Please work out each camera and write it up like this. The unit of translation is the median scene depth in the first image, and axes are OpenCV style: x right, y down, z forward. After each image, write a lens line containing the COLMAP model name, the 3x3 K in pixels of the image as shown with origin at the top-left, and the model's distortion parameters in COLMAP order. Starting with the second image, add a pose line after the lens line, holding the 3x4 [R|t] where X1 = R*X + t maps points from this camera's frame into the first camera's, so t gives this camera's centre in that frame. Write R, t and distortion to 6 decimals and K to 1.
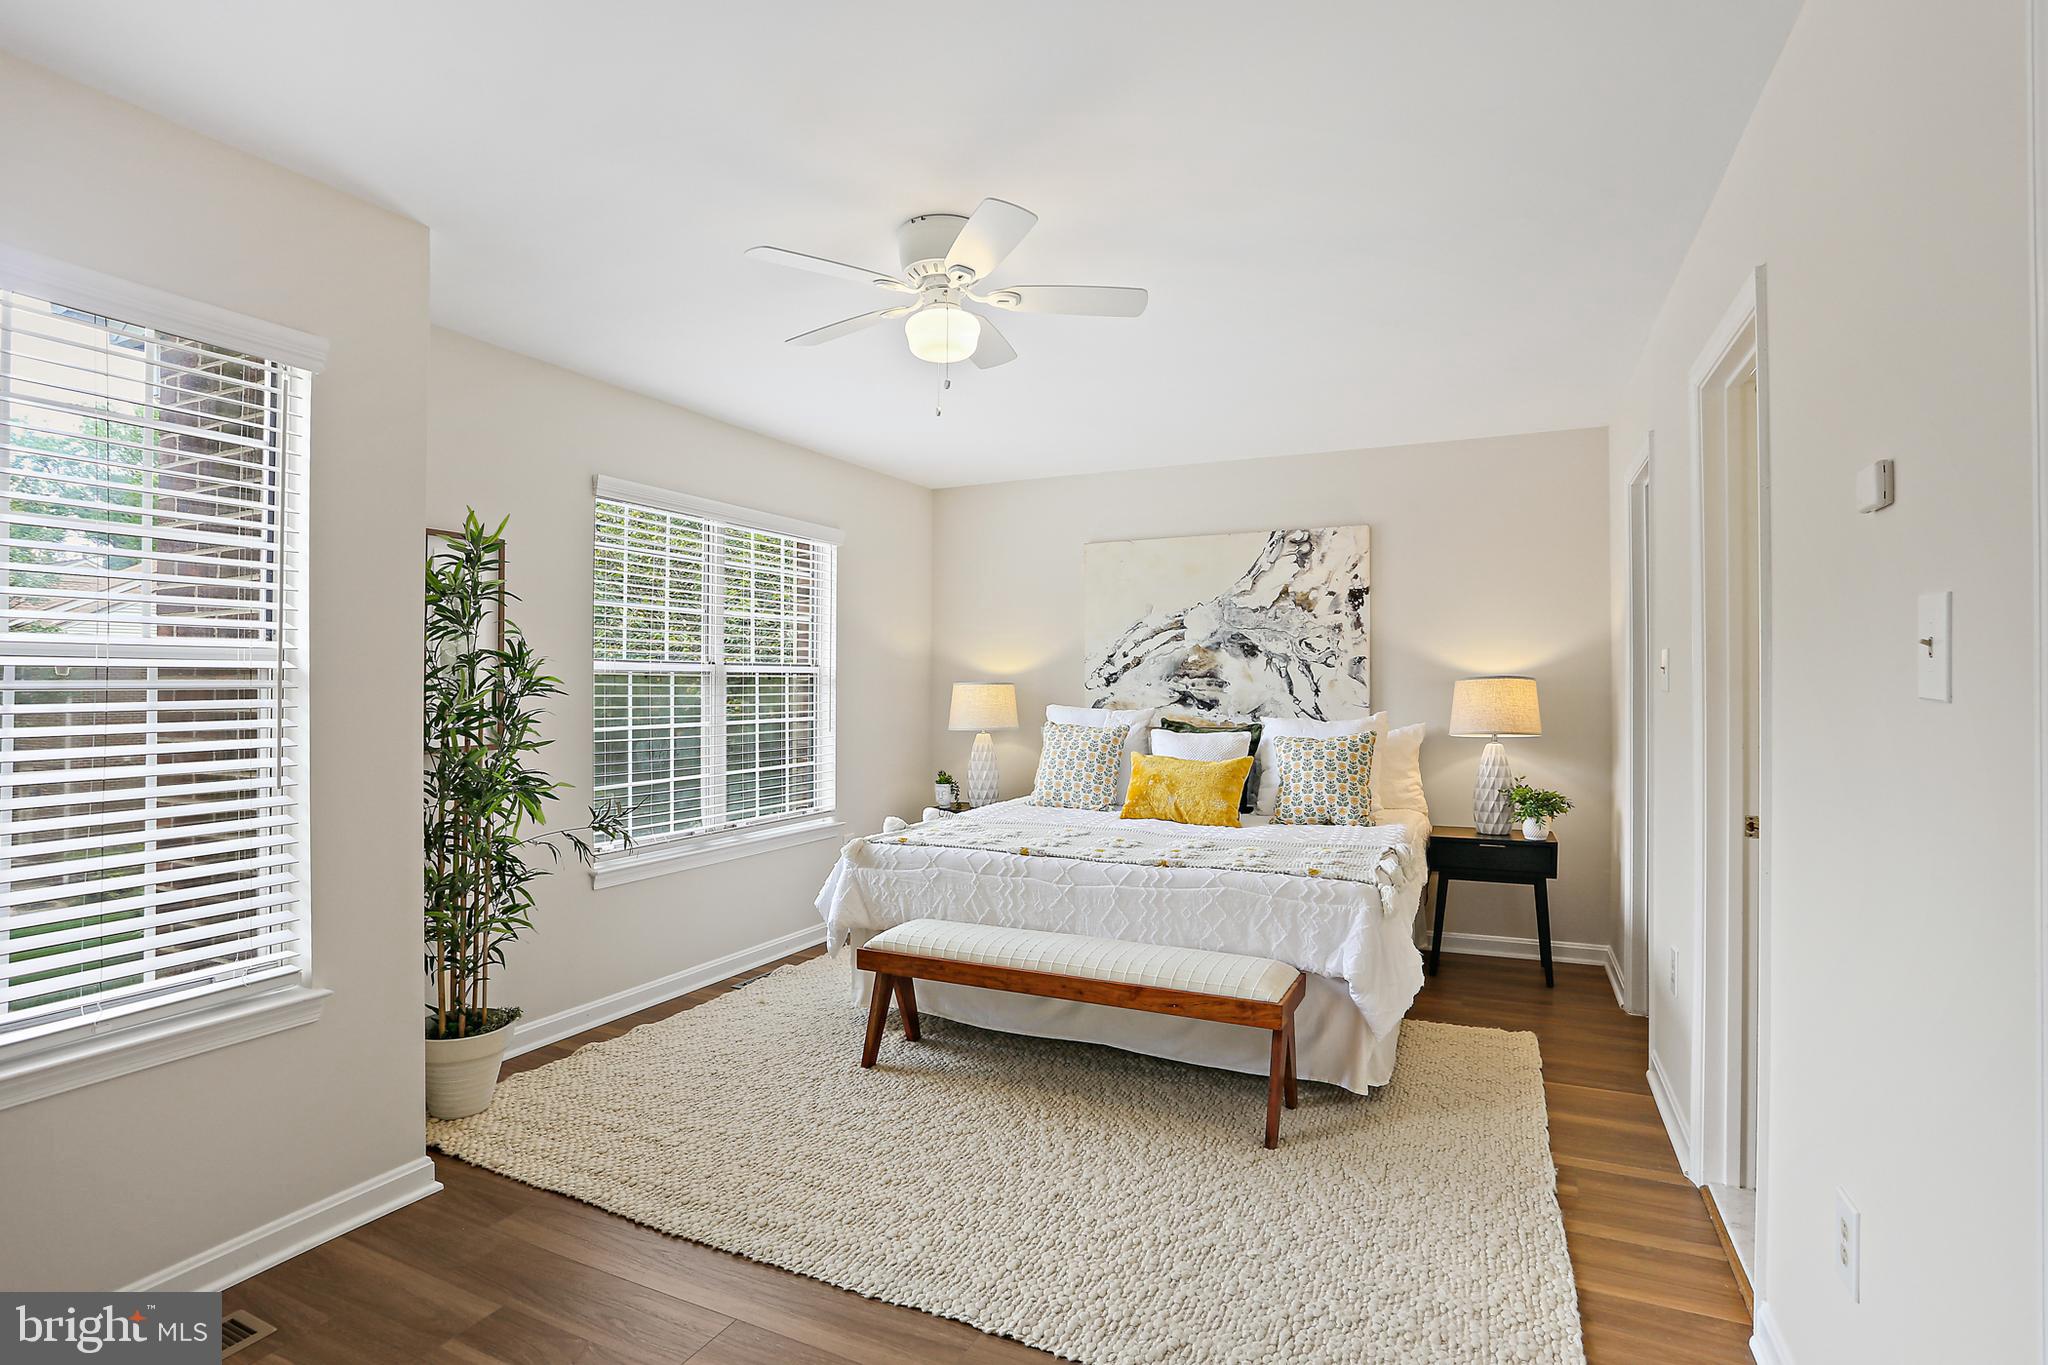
lens RADIAL K [[1001.5, 0, 1012.8], [0, 1001.5, 687.3], [0, 0, 1]] dist [-0.033715, 0.003791]
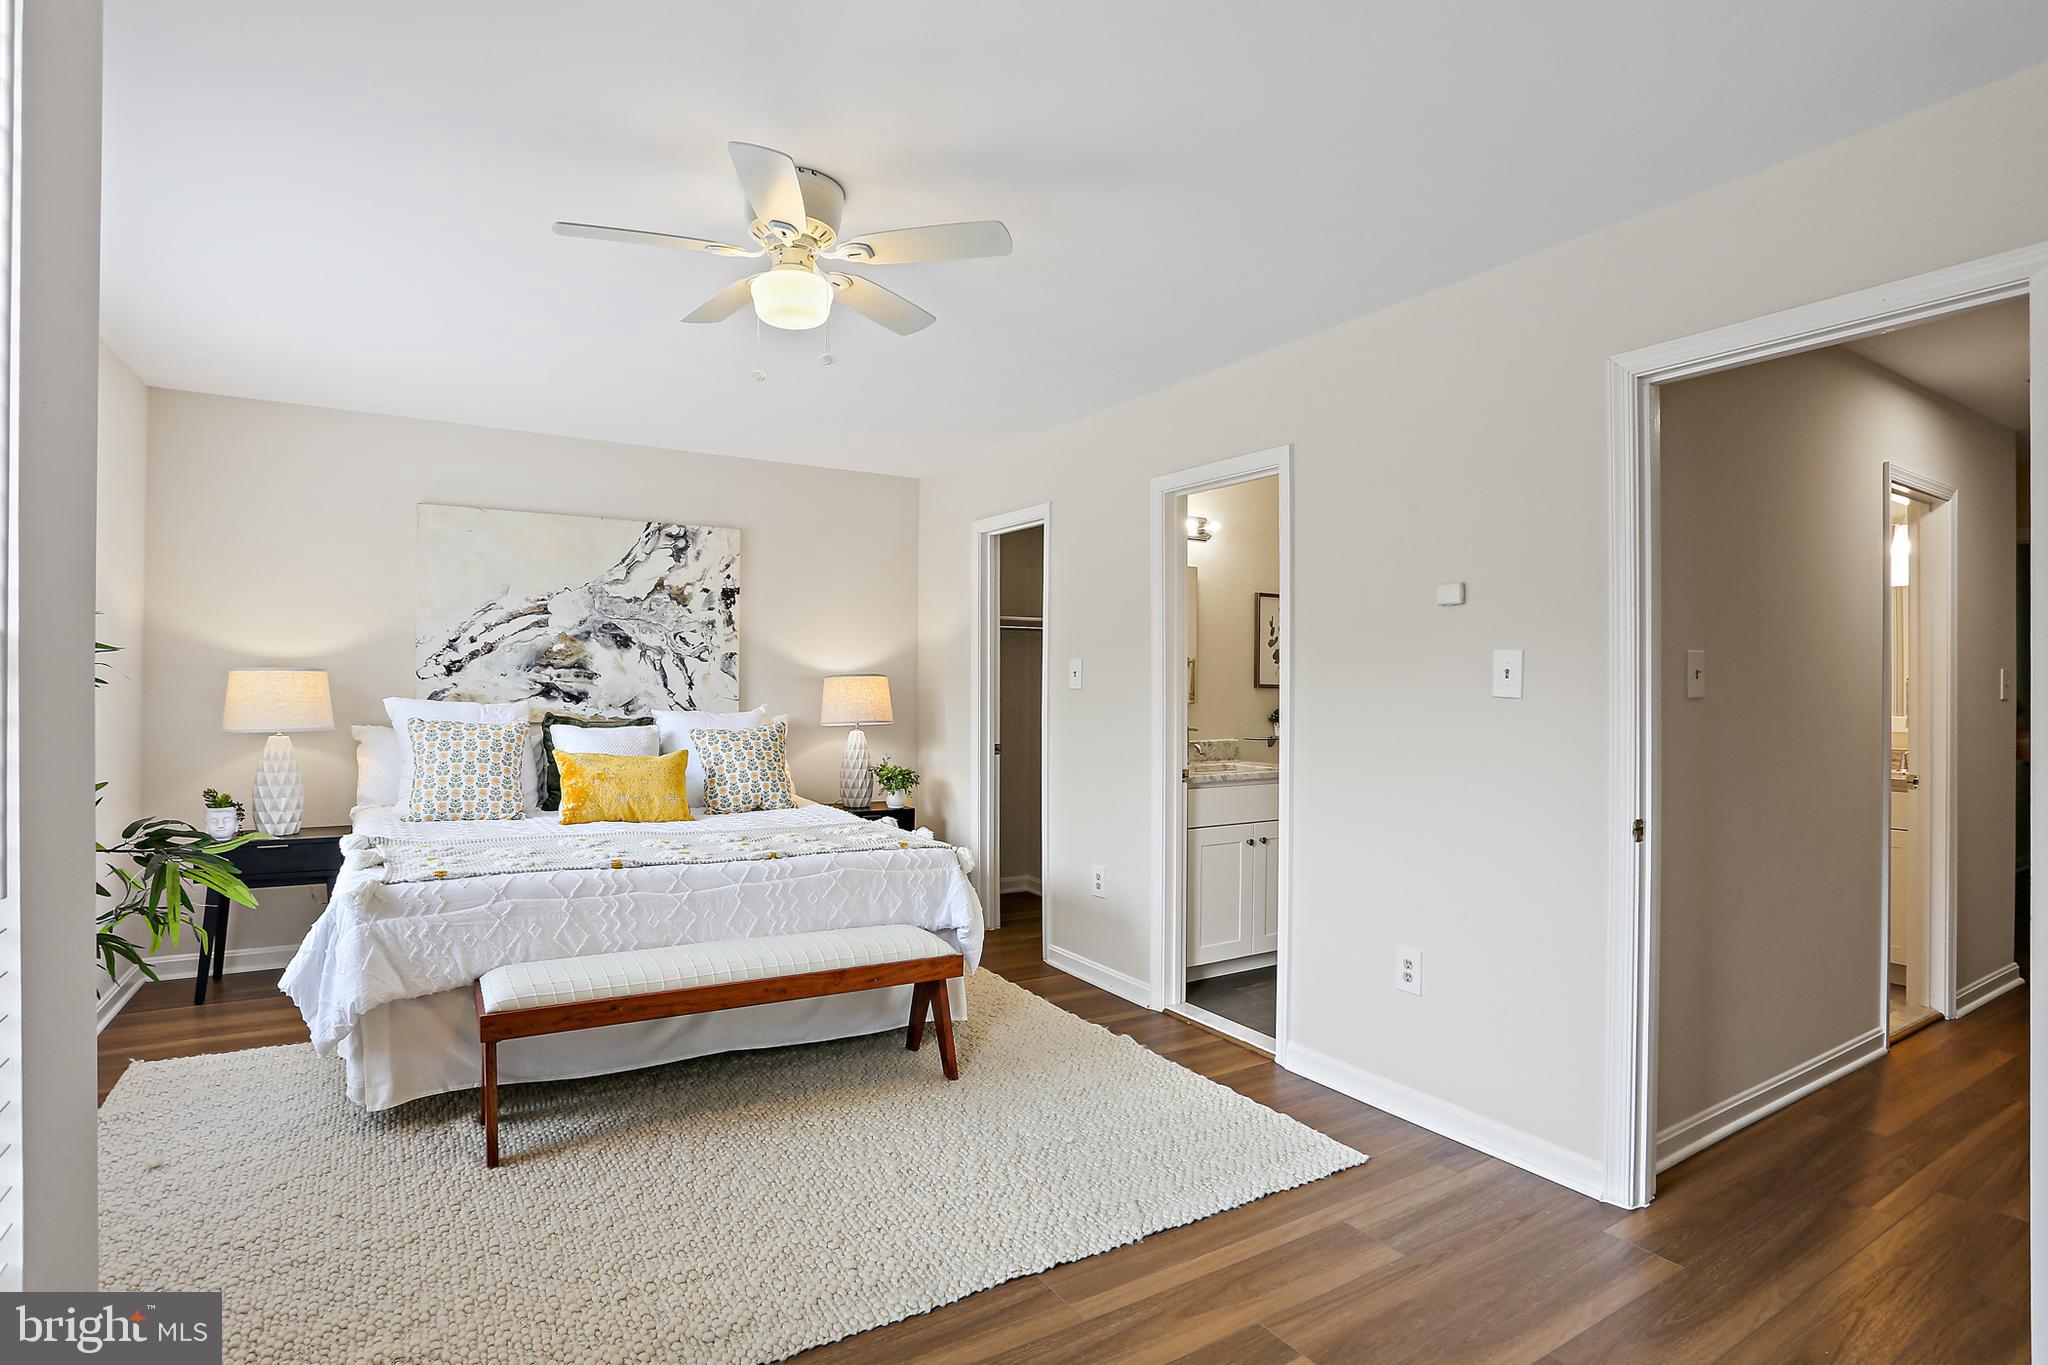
lens RADIAL K [[1001.5, 0, 1001.9], [0, 1001.5, 683.1], [0, 0, 1]] dist [-0.033715, 0.003791]
pose [[0.570886, 0.012393, 0.820936, -0.352172], [-0.015567, 0.999870, -0.004268, 0.001737], [-0.820881, -0.010343, 0.571005, 0.151959]]
